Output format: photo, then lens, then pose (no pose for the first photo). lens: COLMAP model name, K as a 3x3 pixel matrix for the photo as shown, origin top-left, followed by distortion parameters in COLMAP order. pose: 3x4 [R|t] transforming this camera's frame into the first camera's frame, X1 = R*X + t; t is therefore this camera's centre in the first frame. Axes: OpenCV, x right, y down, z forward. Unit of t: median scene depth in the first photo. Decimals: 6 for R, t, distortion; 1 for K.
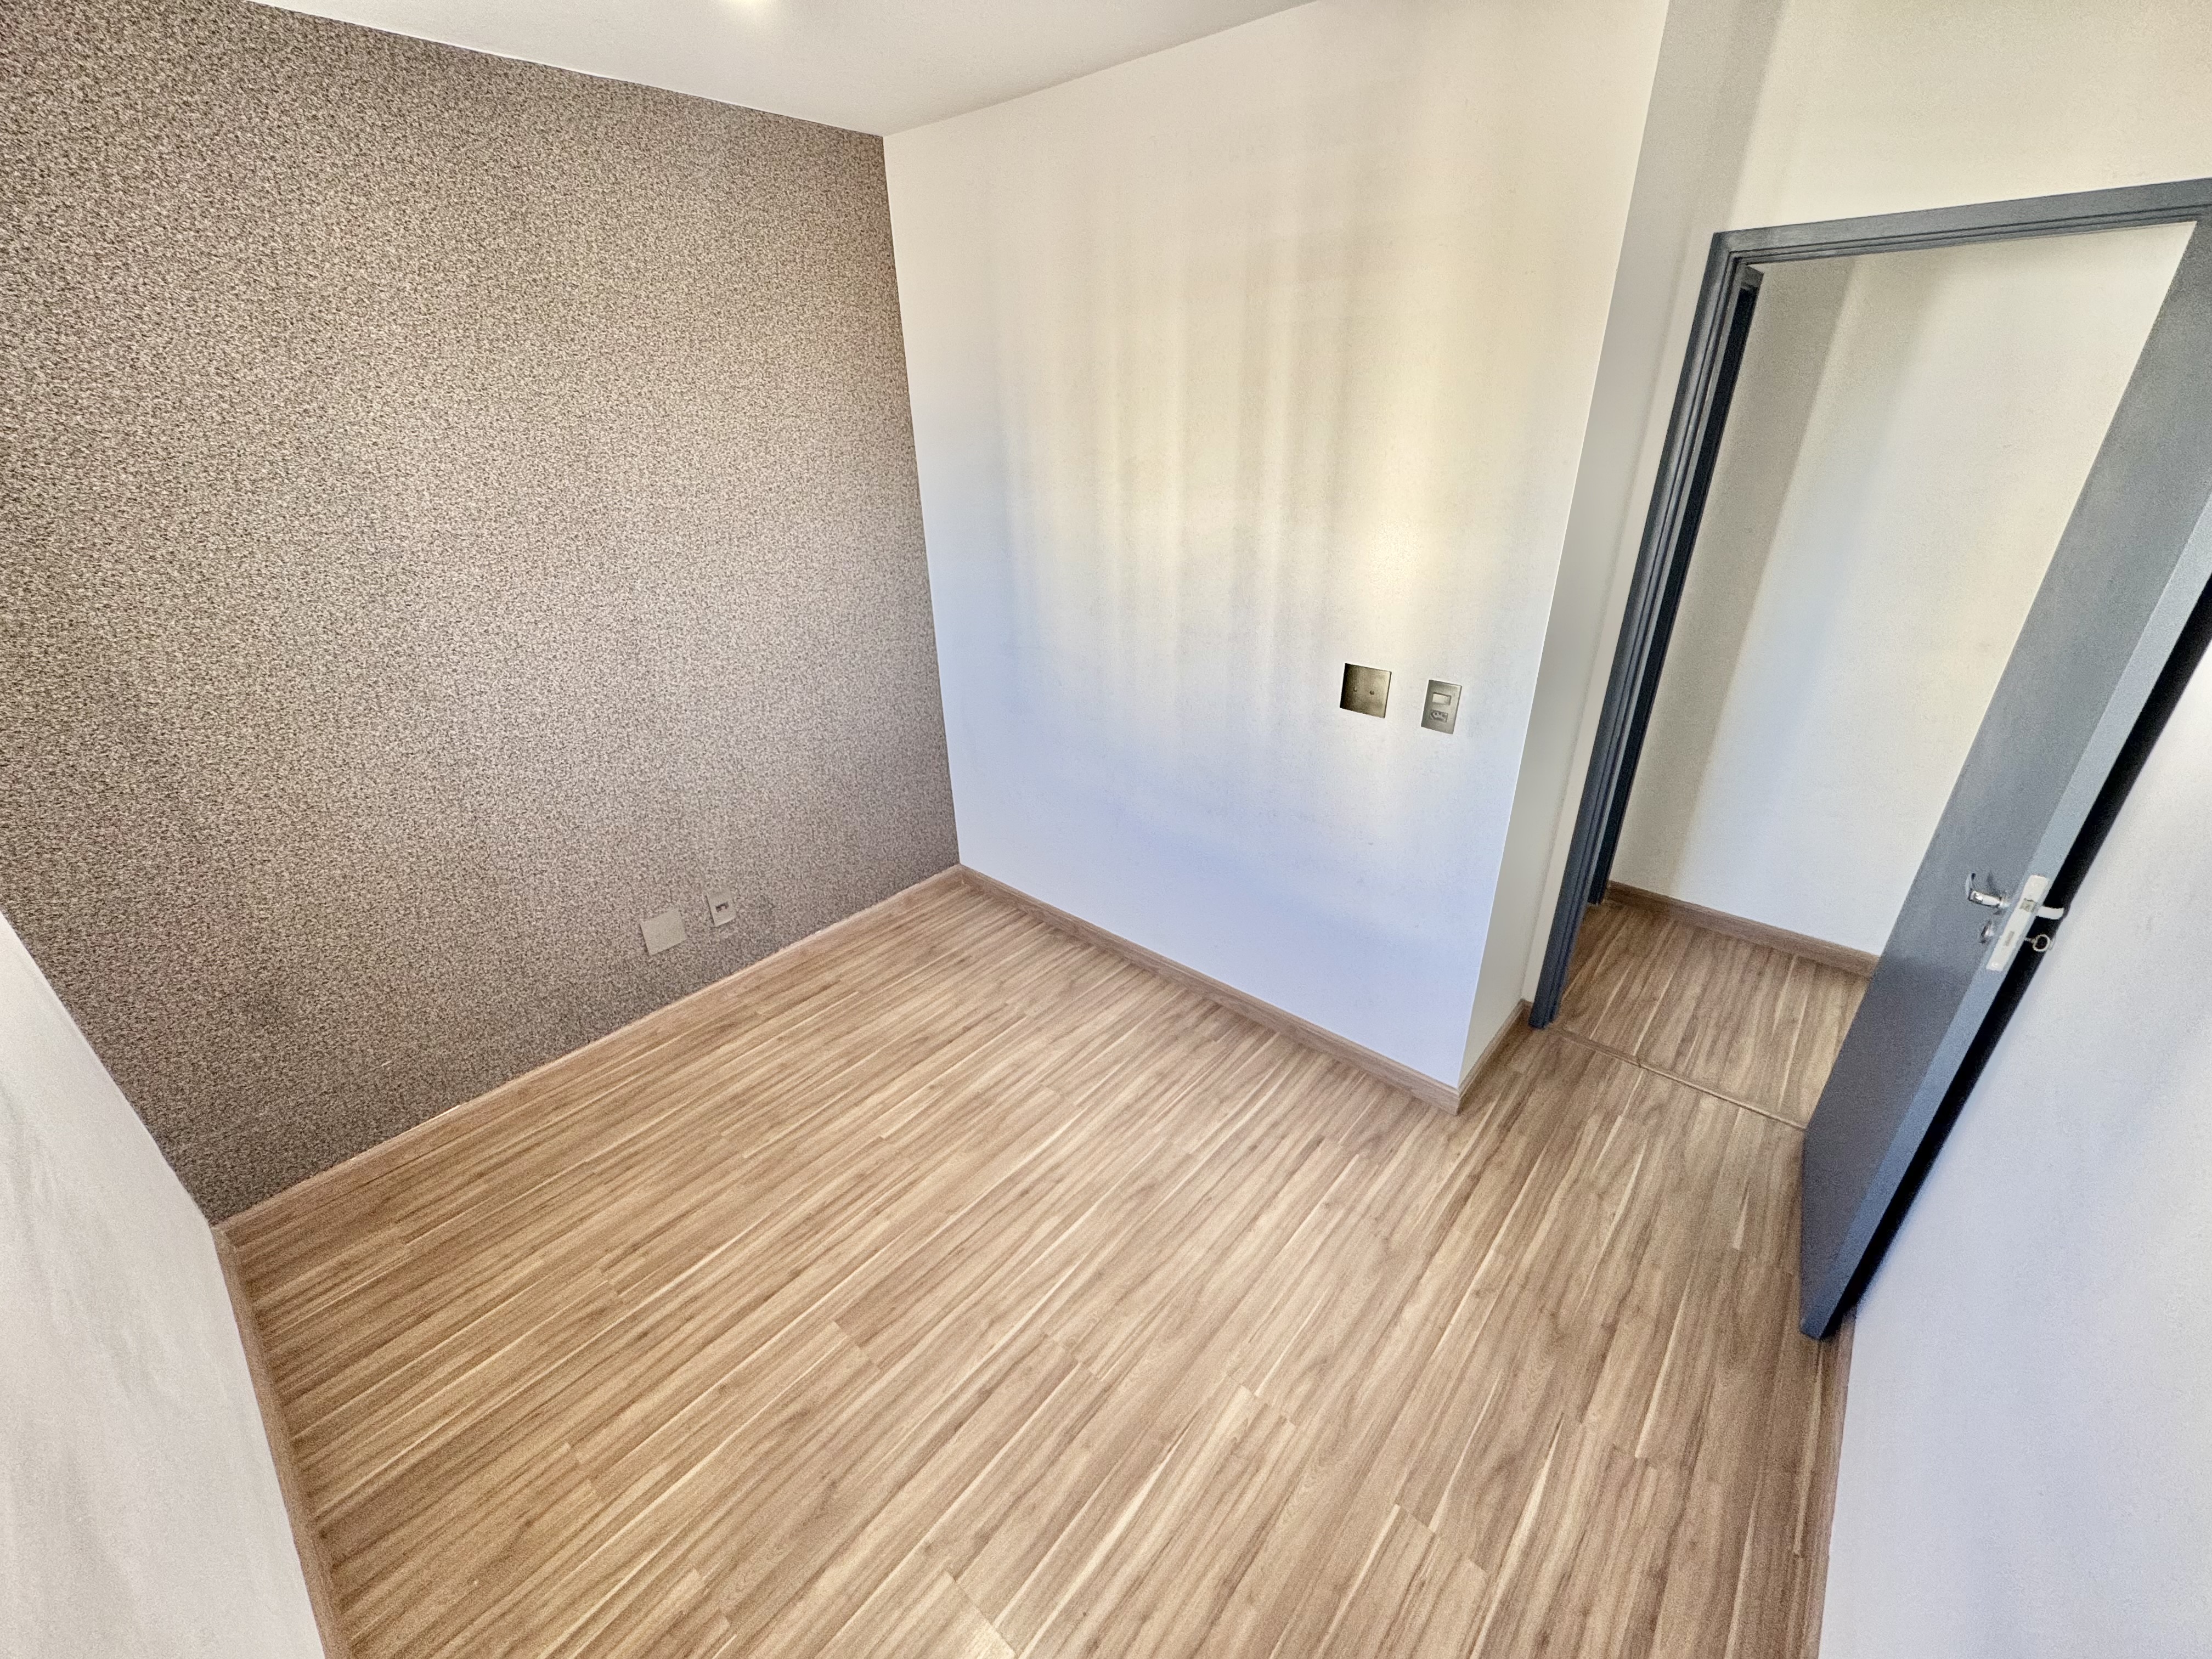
lens RADIAL K [[879.0, 0, 1102.2], [0, 879.0, 826.5], [0, 0, 1]] dist [-0.003490, 0.000716]
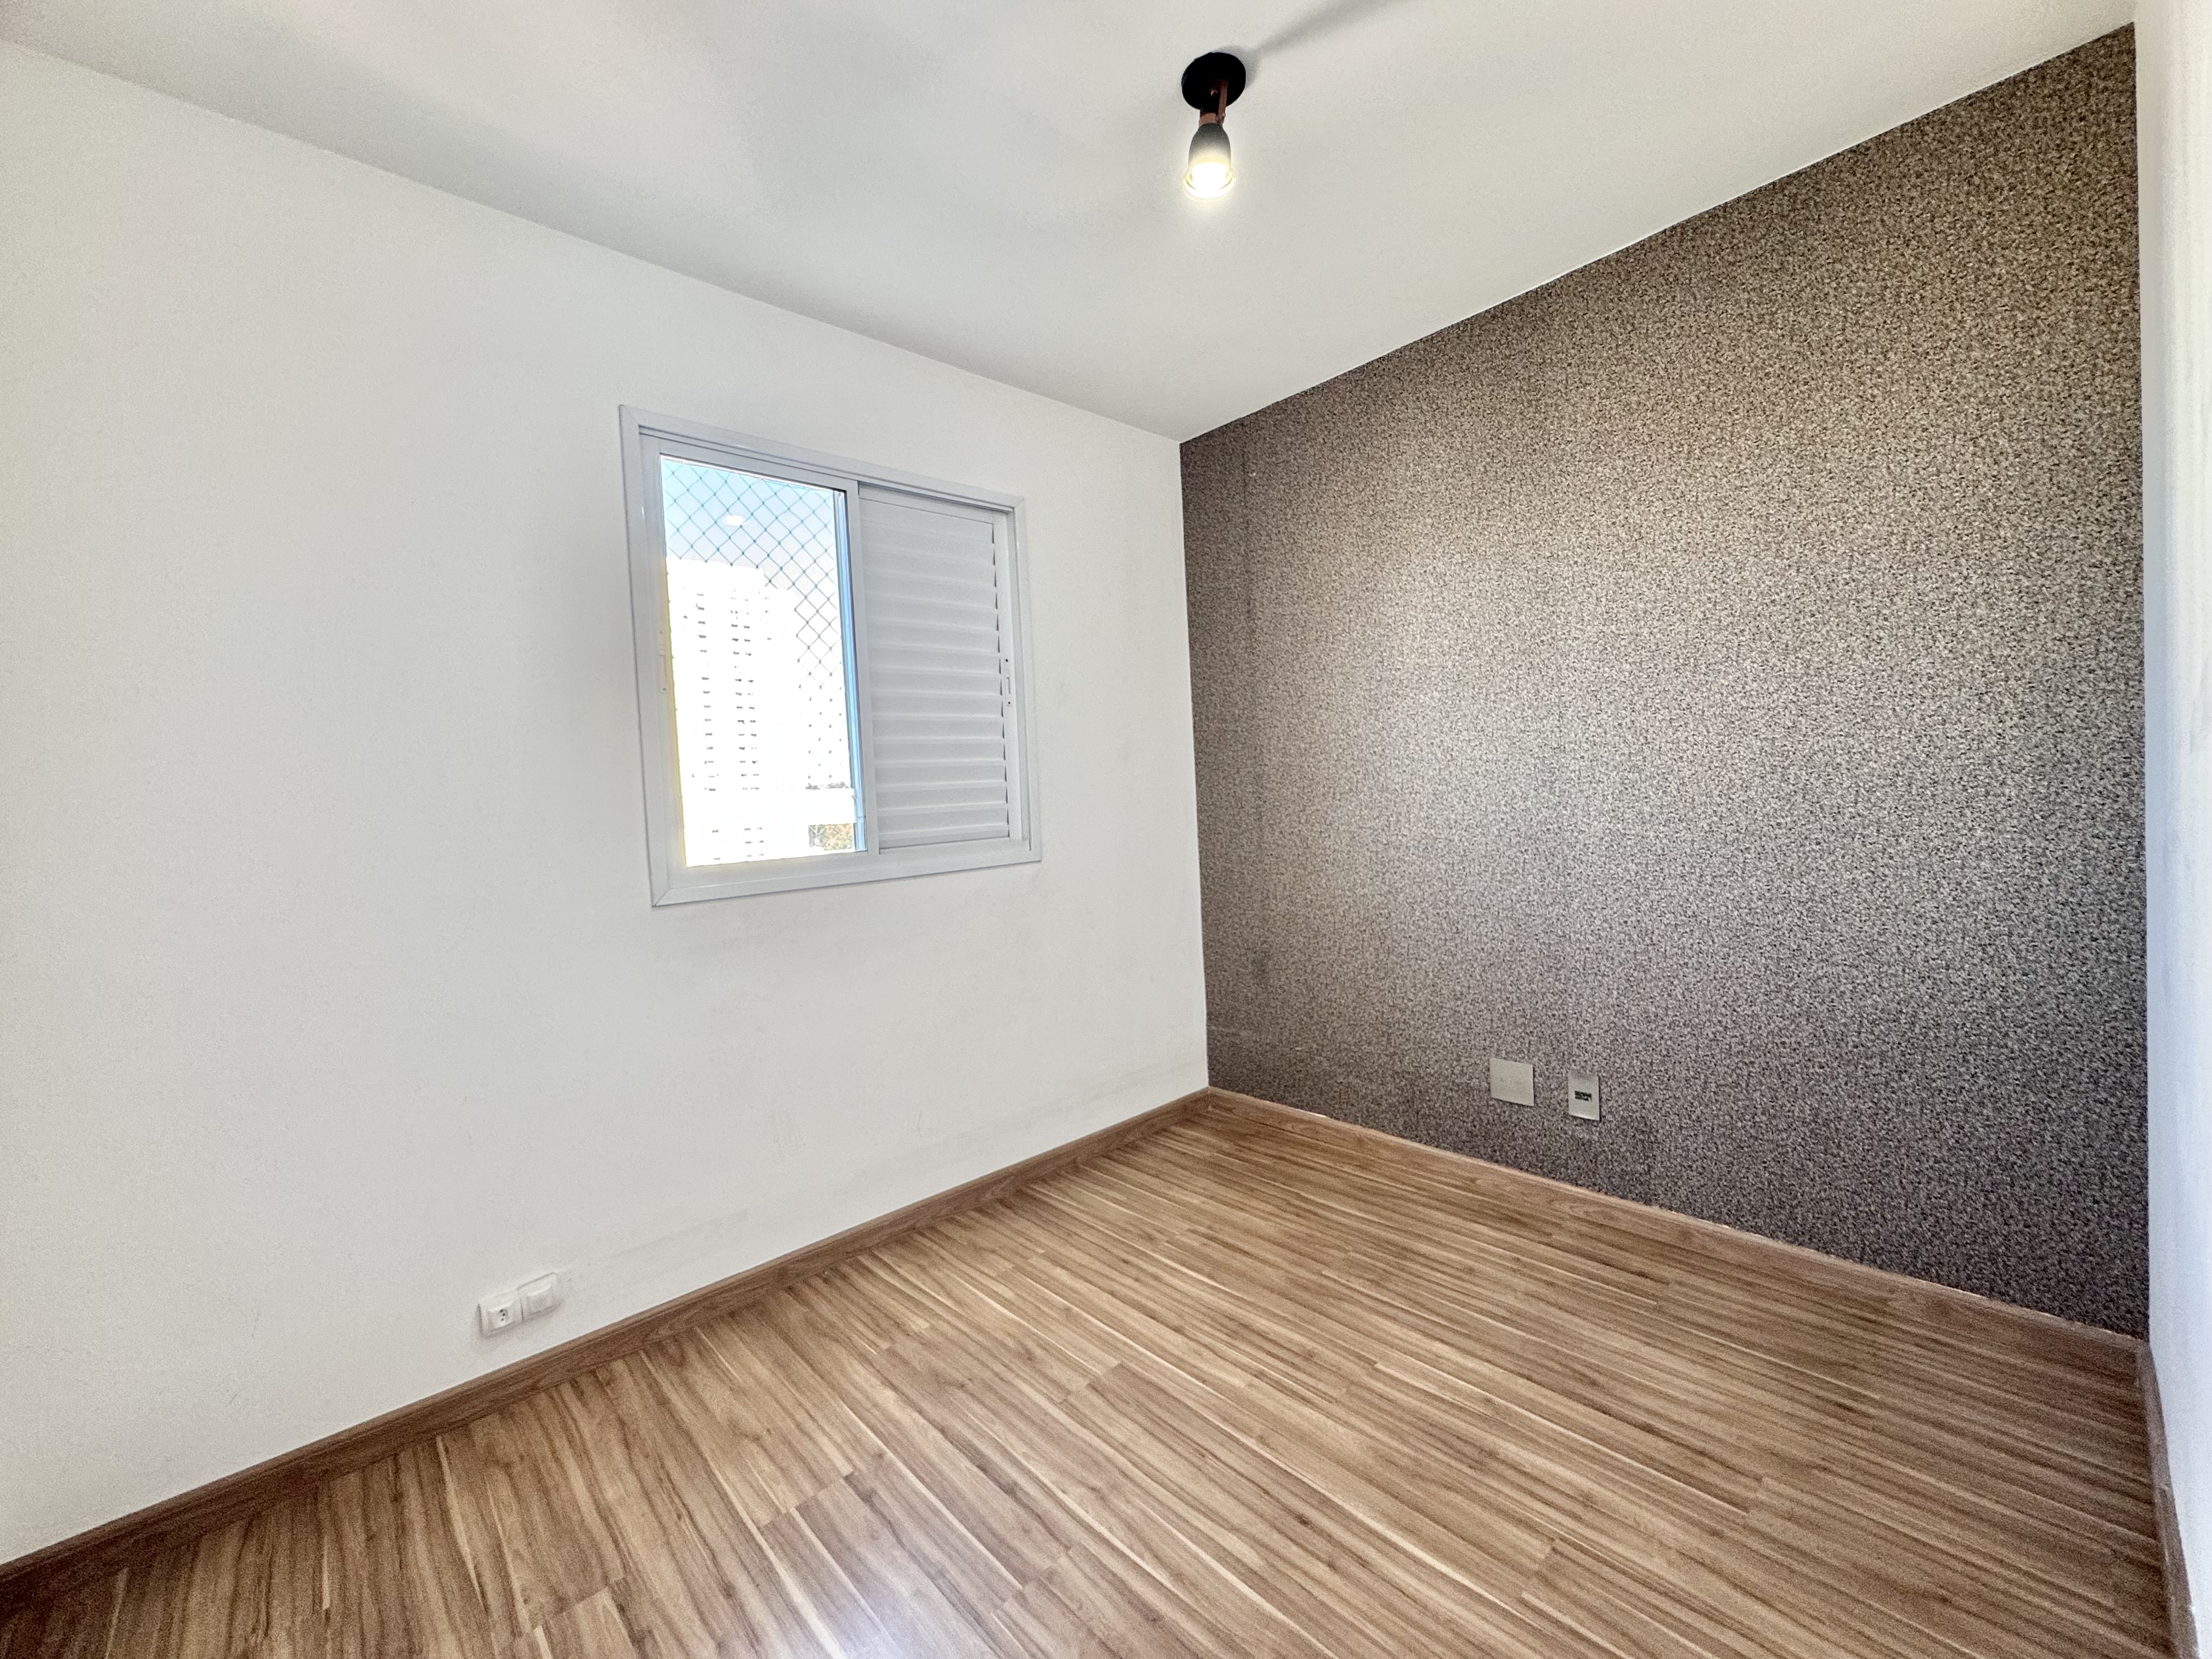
lens RADIAL K [[879.0, 0, 1109.5], [0, 879.0, 828.0], [0, 0, 1]] dist [-0.003490, 0.000716]
pose [[-0.103445, 0.066377, -0.992418, 0.489623], [-0.387796, 0.916118, 0.101696, -0.059587], [0.915922, 0.395376, -0.069027, 0.642406]]
